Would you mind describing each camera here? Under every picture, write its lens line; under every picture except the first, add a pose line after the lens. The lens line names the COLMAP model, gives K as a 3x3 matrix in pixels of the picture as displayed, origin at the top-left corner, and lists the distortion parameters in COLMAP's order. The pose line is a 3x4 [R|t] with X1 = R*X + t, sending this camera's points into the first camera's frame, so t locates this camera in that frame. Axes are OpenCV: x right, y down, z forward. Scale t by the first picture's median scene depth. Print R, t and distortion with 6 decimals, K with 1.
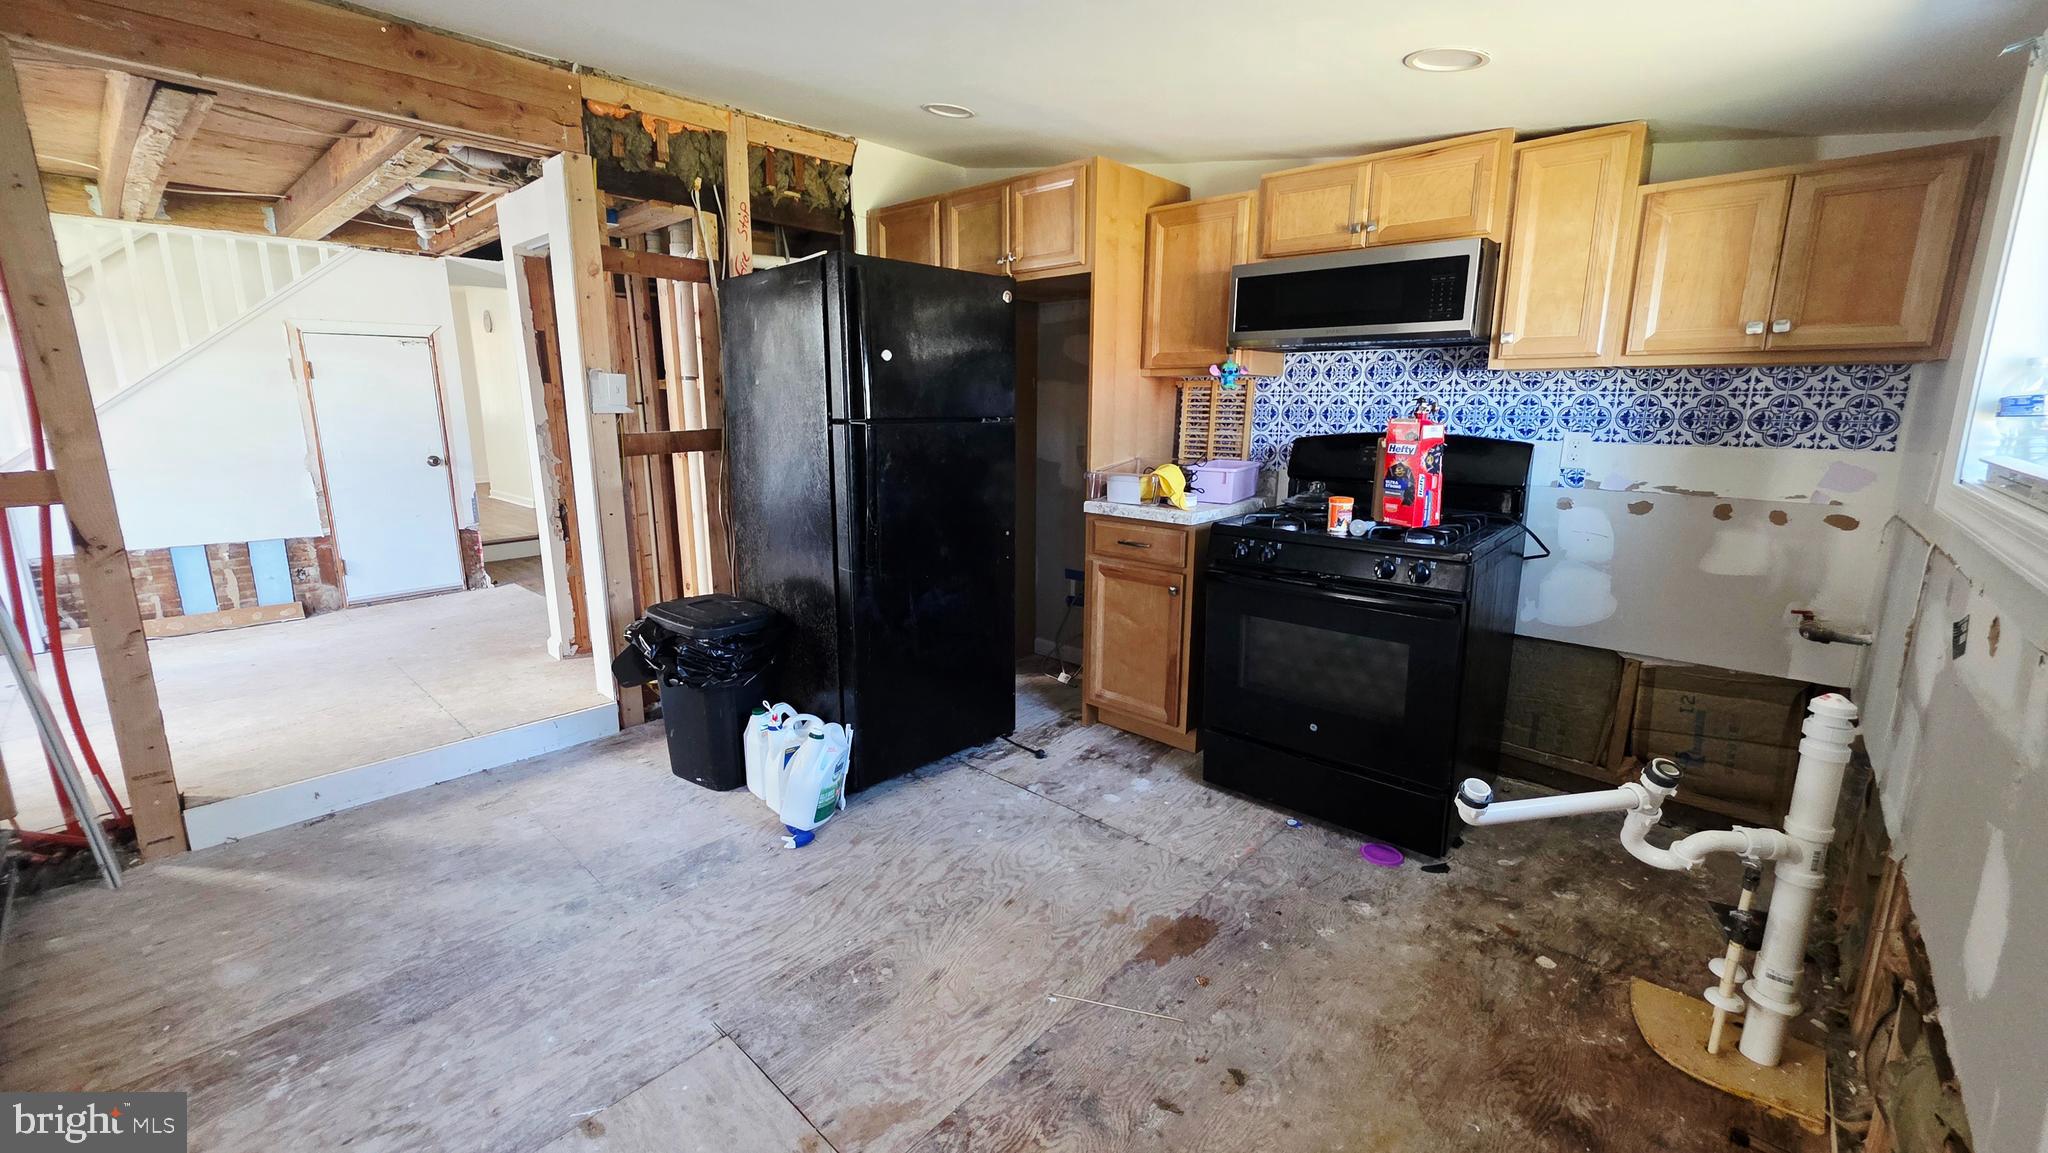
lens RADIAL K [[824.1, 0, 1035.3], [0, 824.1, 566.6], [0, 0, 1]] dist [-0.001756, 0.000035]
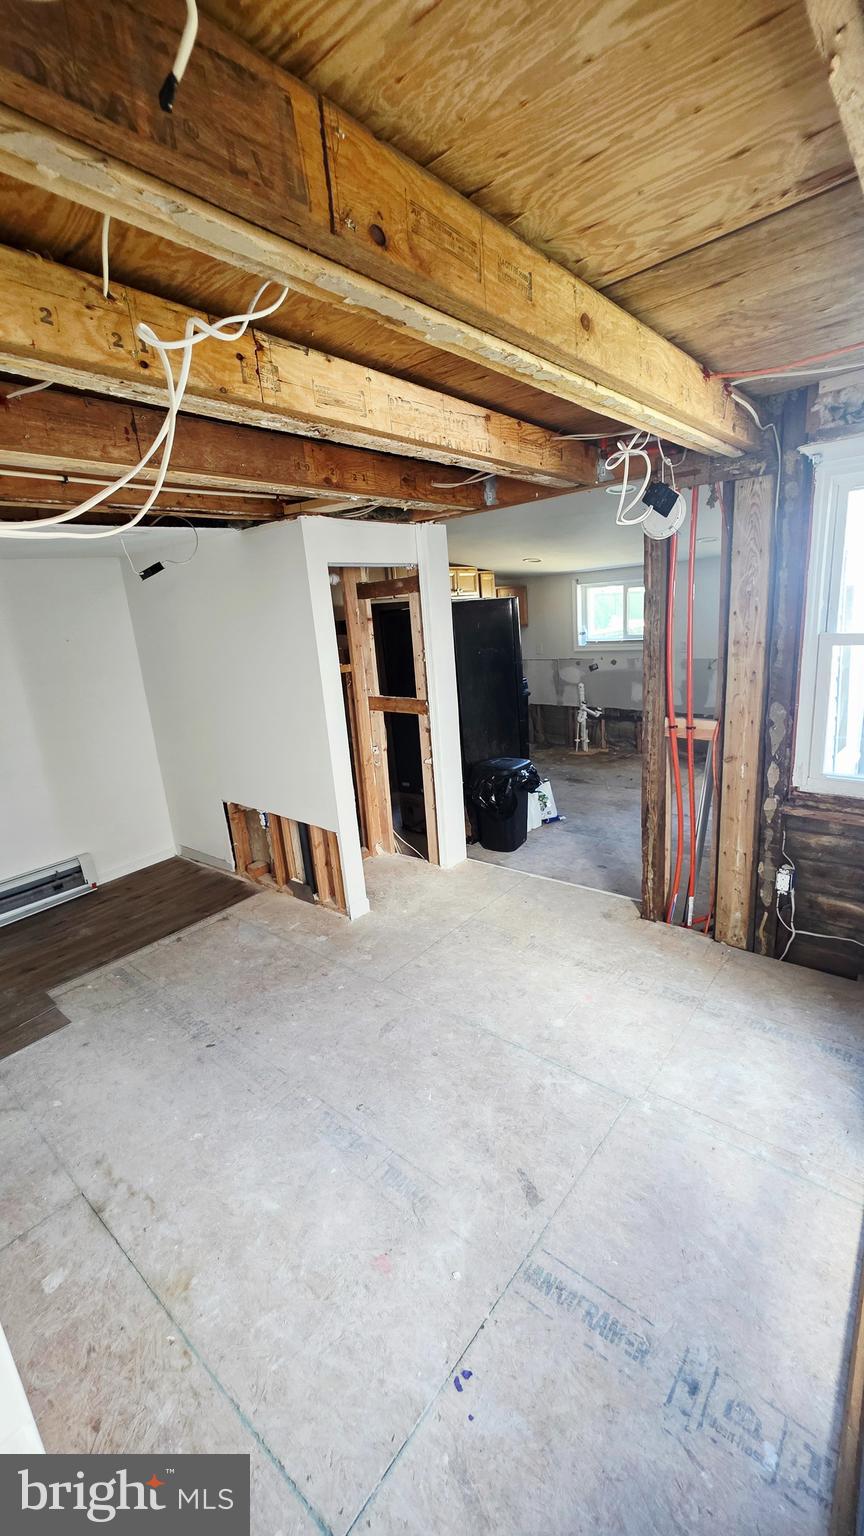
lens RADIAL K [[607.6, 0, 439.3], [0, 607.6, 766.3], [0, 0, 1]] dist [0.000632, 0.000006]
pose [[-0.040007, -0.246560, 0.968301, -2.367505], [0.275034, 0.928926, 0.247897, -0.458843], [-0.960602, 0.276233, 0.030649, 1.414290]]
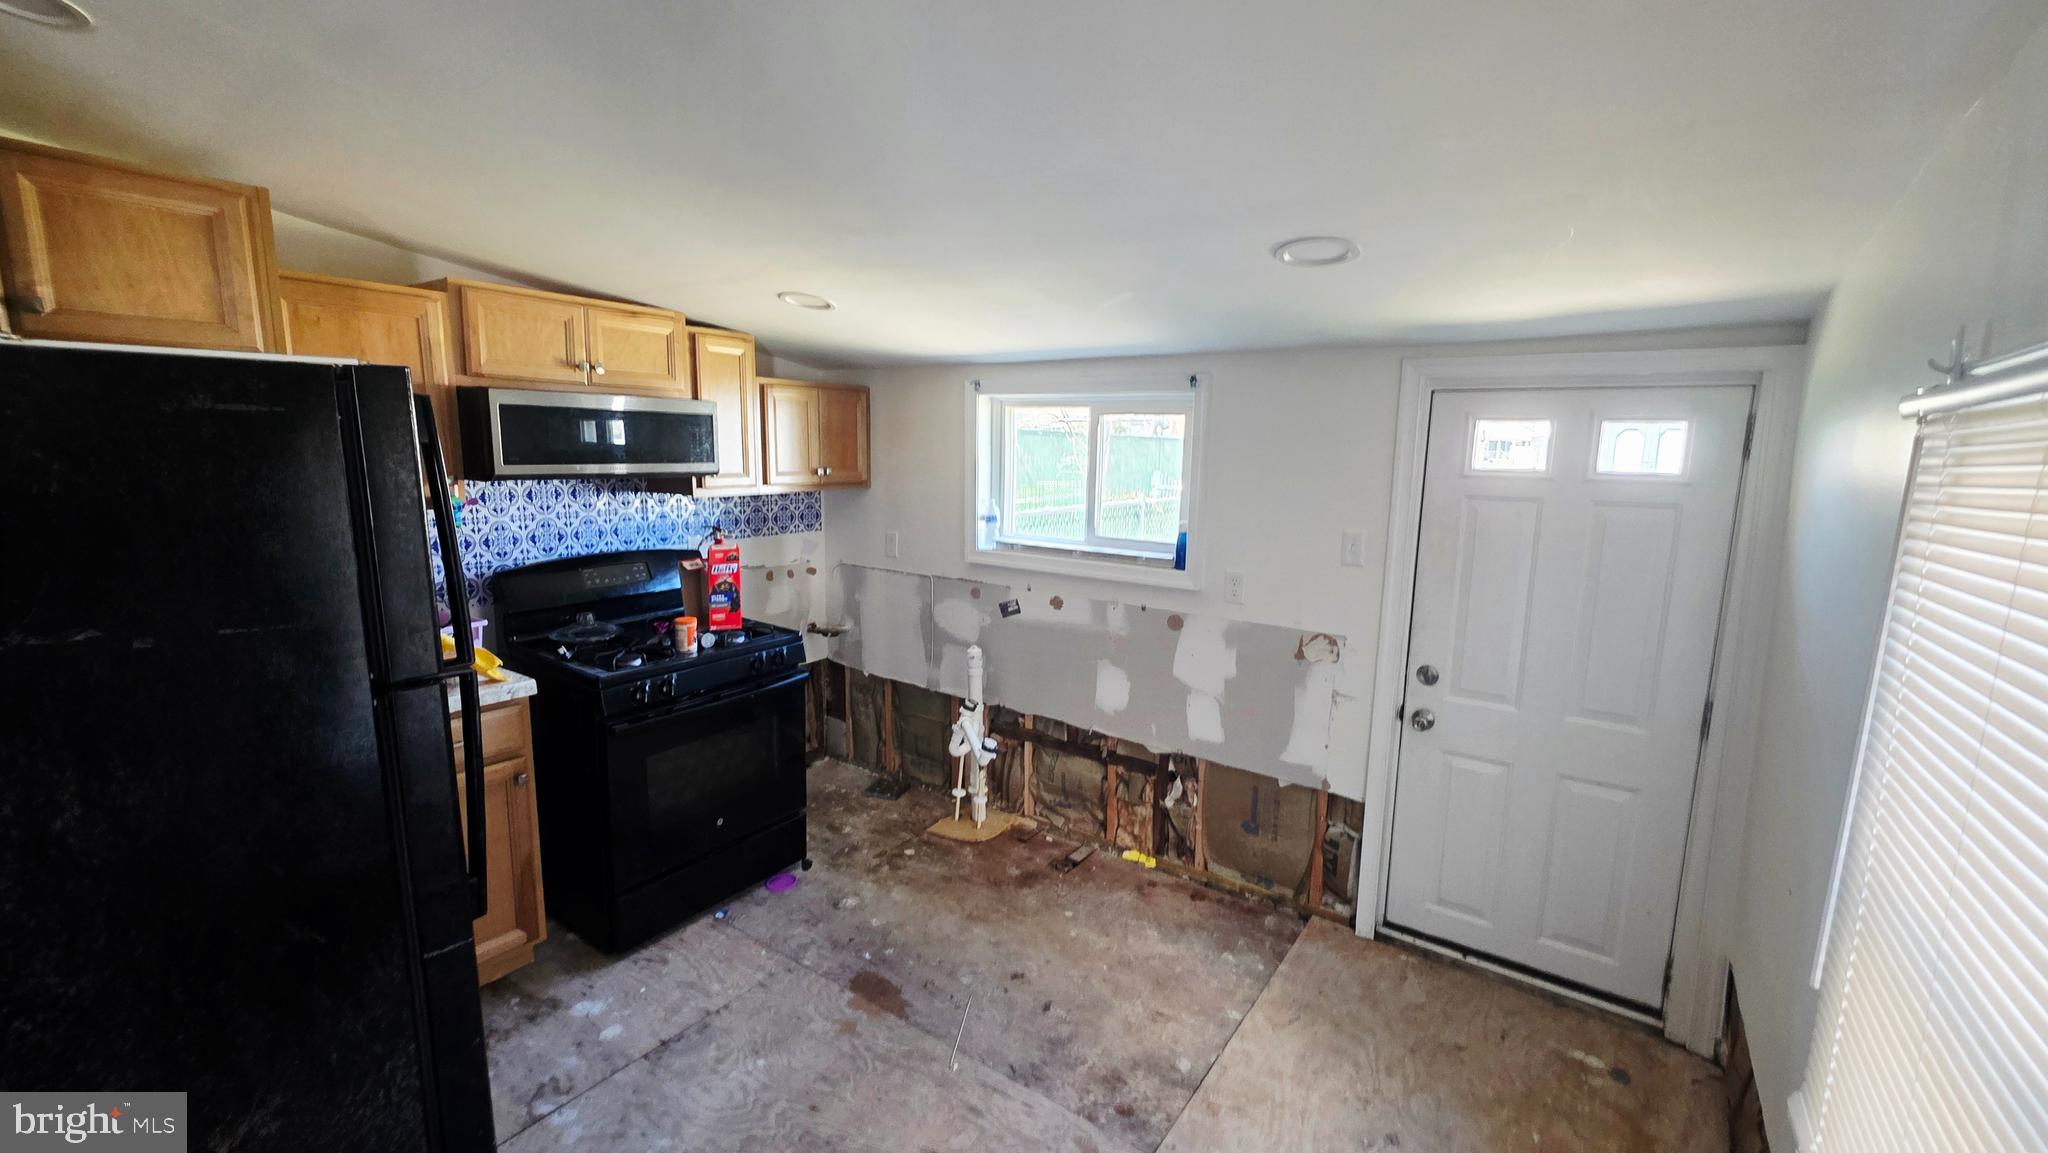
lens RADIAL K [[824.1, 0, 1024.4], [0, 824.1, 574.9], [0, 0, 1]] dist [-0.001756, 0.000035]
pose [[-0.130332, -0.160176, 0.978446, -0.870555], [0.177714, 0.967107, 0.181992, -0.298488], [-0.975413, 0.197603, -0.097579, 0.739605]]
